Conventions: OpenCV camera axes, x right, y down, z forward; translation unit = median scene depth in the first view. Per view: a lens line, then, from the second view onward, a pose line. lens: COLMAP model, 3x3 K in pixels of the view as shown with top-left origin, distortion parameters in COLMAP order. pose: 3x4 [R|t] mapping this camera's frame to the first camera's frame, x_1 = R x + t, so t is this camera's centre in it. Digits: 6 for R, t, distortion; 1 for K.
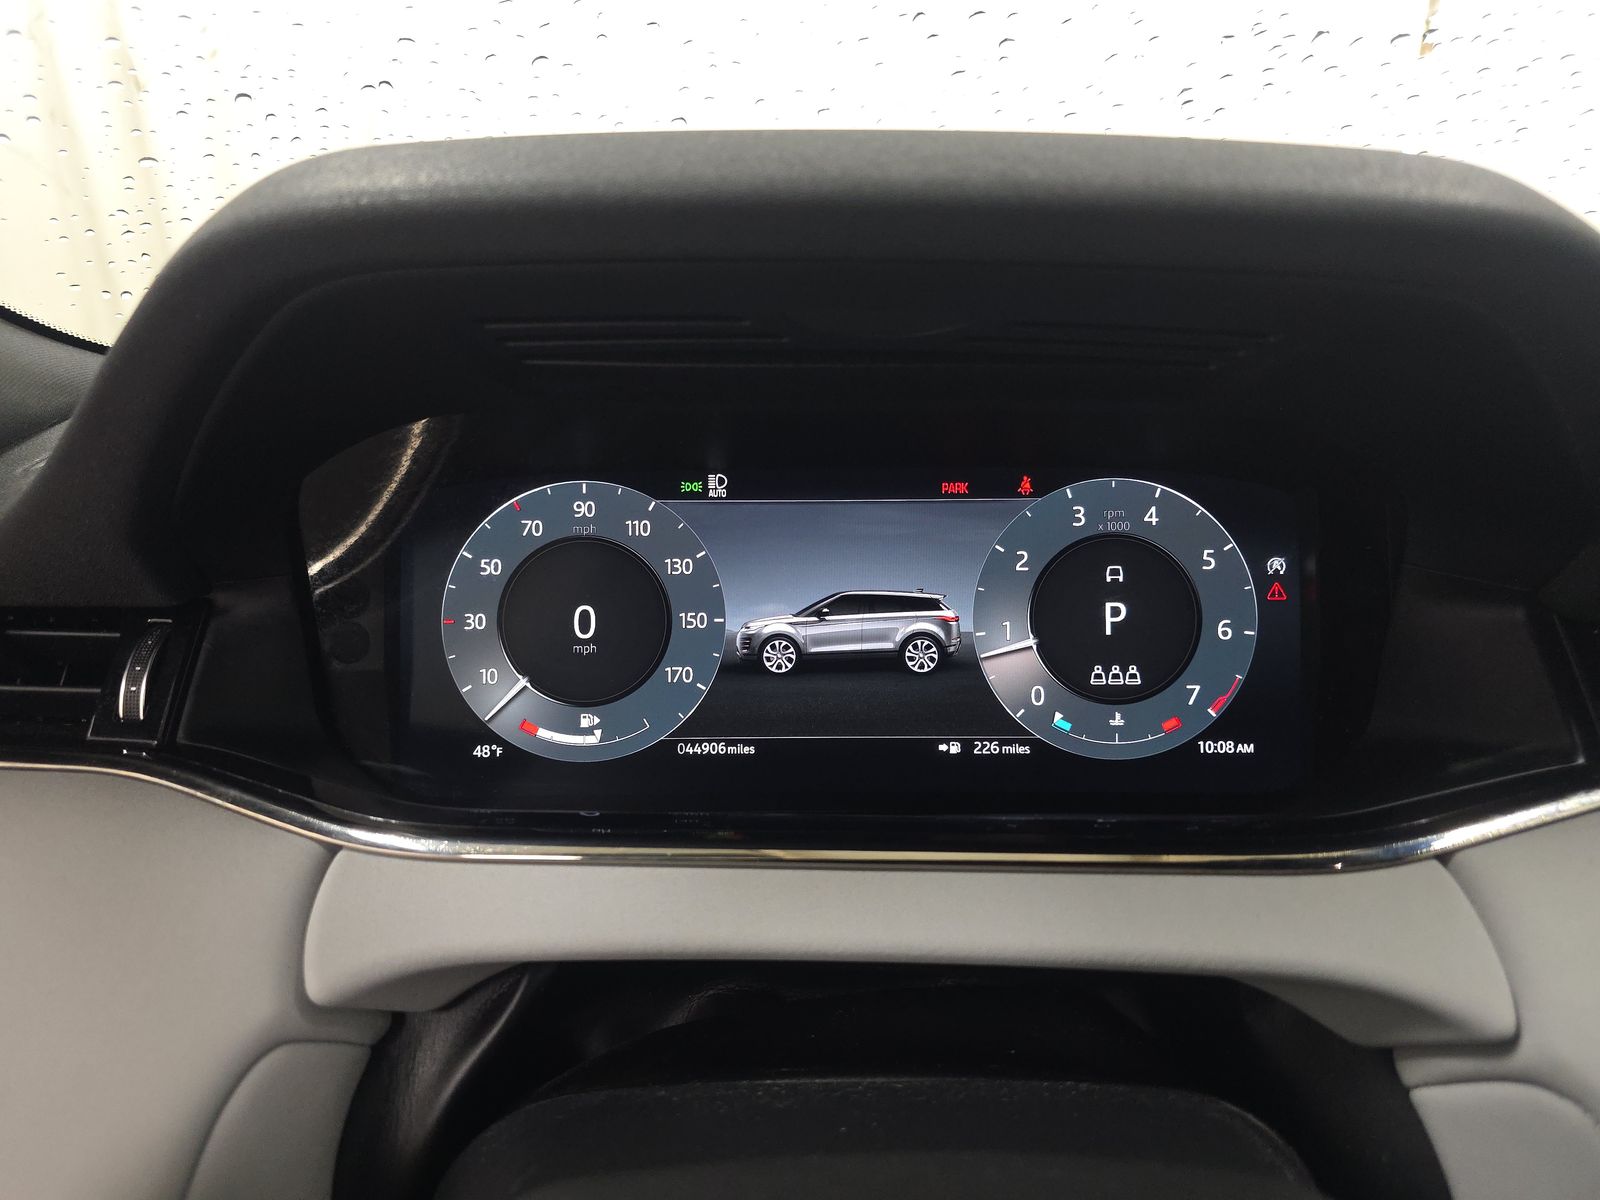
lens RADIAL K [[1082.8, 0, 800.0], [0, 1082.8, 600.0], [0, 0, 1]] dist [0.095608, -0.139285]
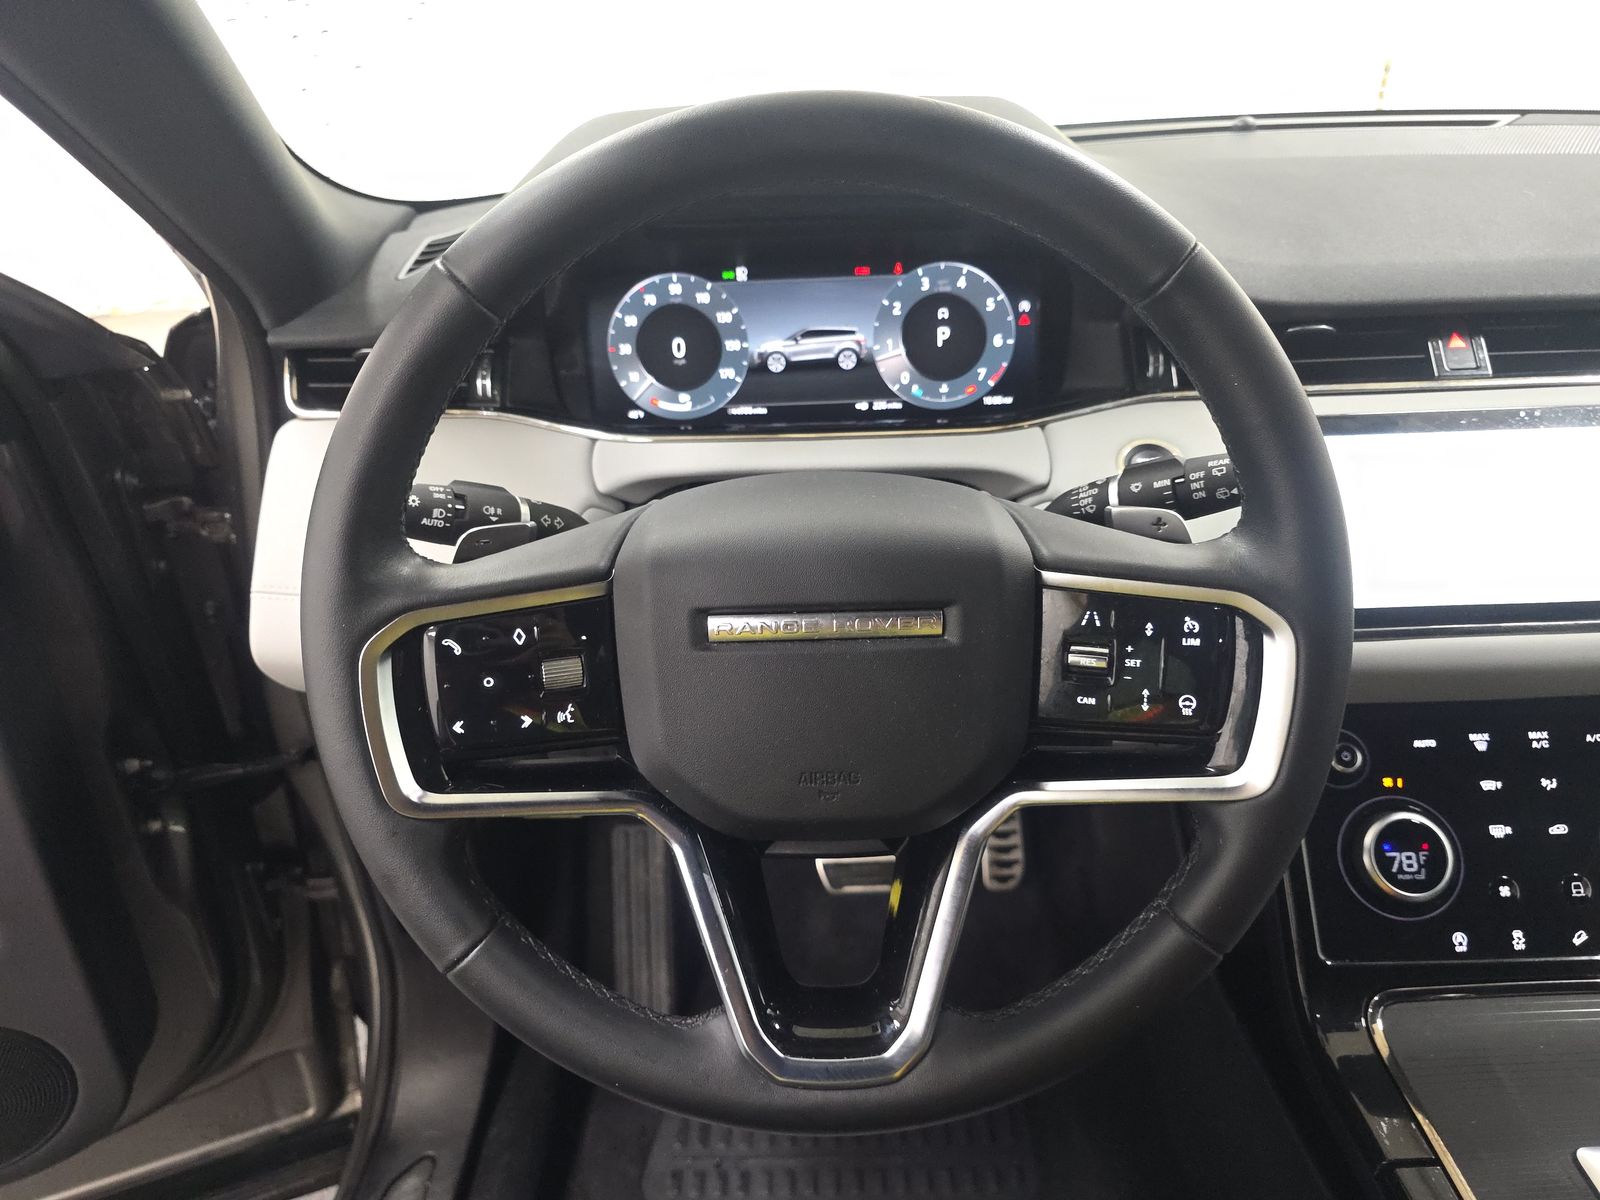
lens RADIAL K [[1082.8, 0, 800.0], [0, 1082.8, 600.0], [0, 0, 1]] dist [0.095608, -0.139285]
pose [[0.999301, -0.028952, -0.023650, 0.059356], [0.033501, 0.974283, 0.222825, 0.033155], [0.016591, -0.223462, 0.974571, -1.058803]]
